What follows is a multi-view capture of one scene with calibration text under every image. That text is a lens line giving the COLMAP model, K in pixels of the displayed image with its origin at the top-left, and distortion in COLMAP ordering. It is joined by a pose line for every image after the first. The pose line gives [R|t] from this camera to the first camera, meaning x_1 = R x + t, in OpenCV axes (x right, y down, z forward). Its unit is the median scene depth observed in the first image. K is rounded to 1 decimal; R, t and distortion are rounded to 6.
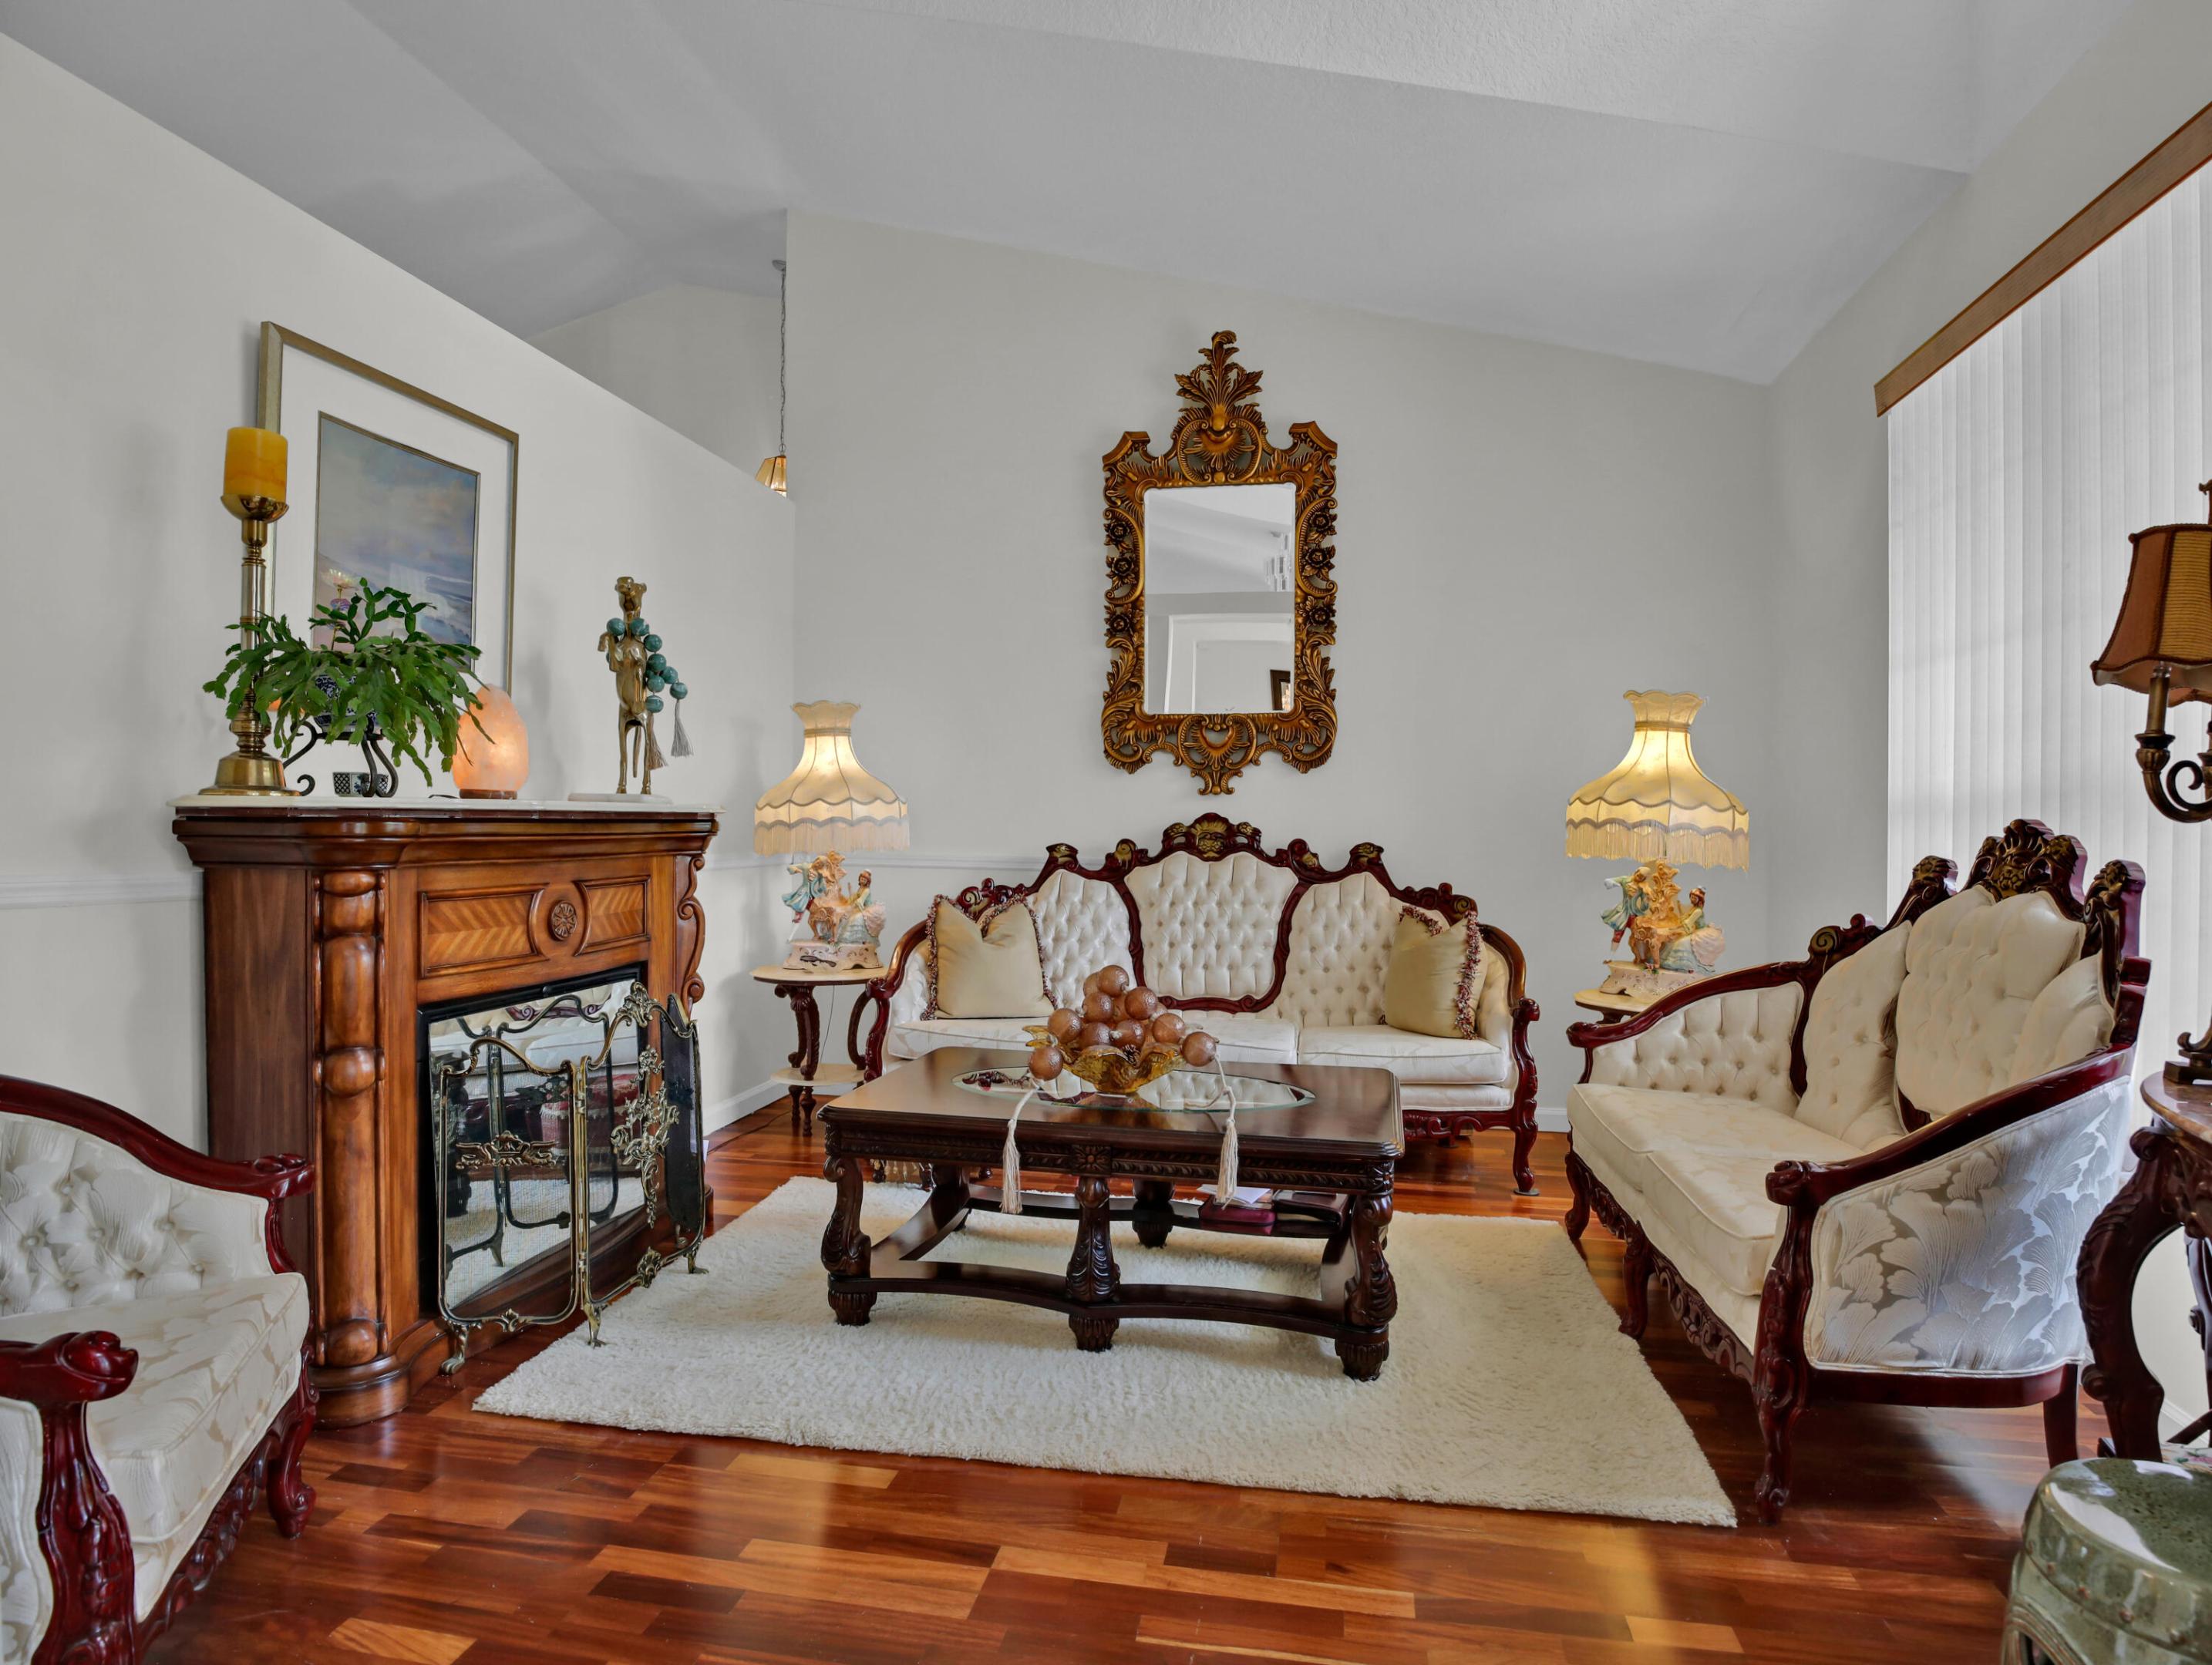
lens RADIAL K [[1237.0, 0, 1106.0], [0, 1237.0, 832.5], [0, 0, 1]] dist [-0.027851, -0.000456]
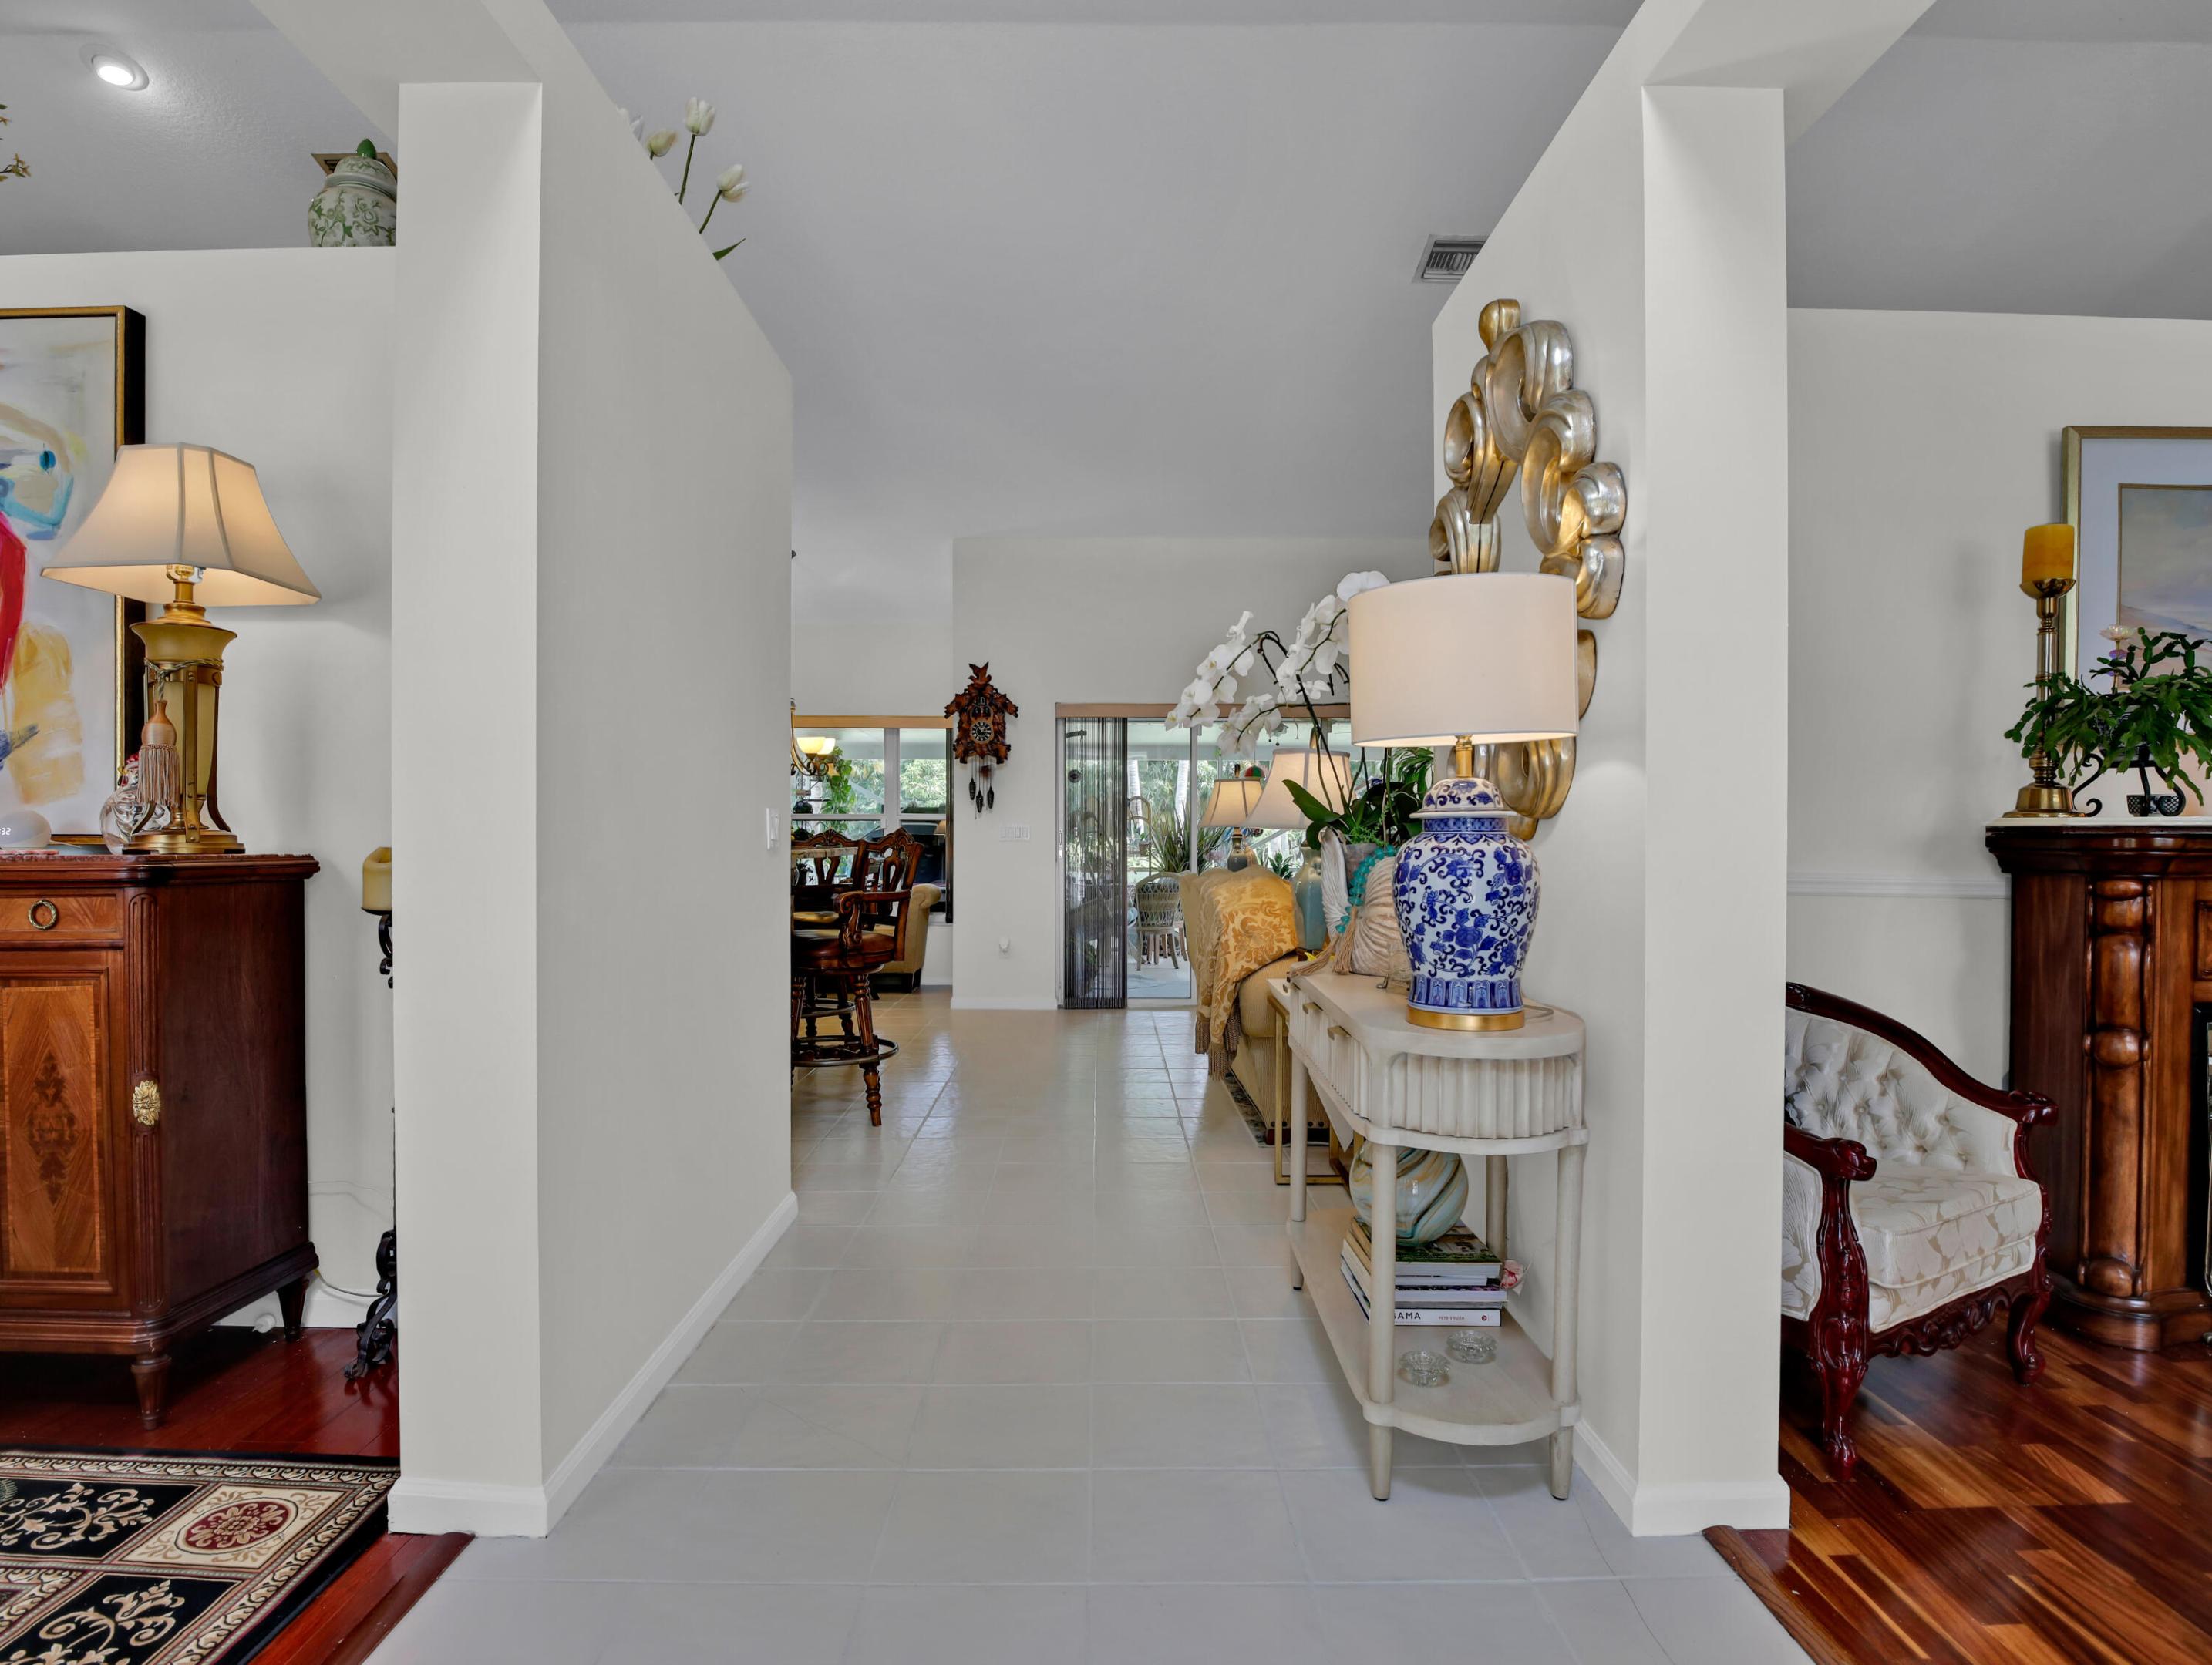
lens RADIAL K [[1220.5, 0, 1113.0], [0, 1220.5, 846.6], [0, 0, 1]] dist [-0.027706, -0.002209]
pose [[0.194633, 0.003783, -0.980869, 0.328149], [-0.008878, 0.999958, 0.002095, 0.006206], [0.980836, 0.008300, 0.194659, -0.183304]]
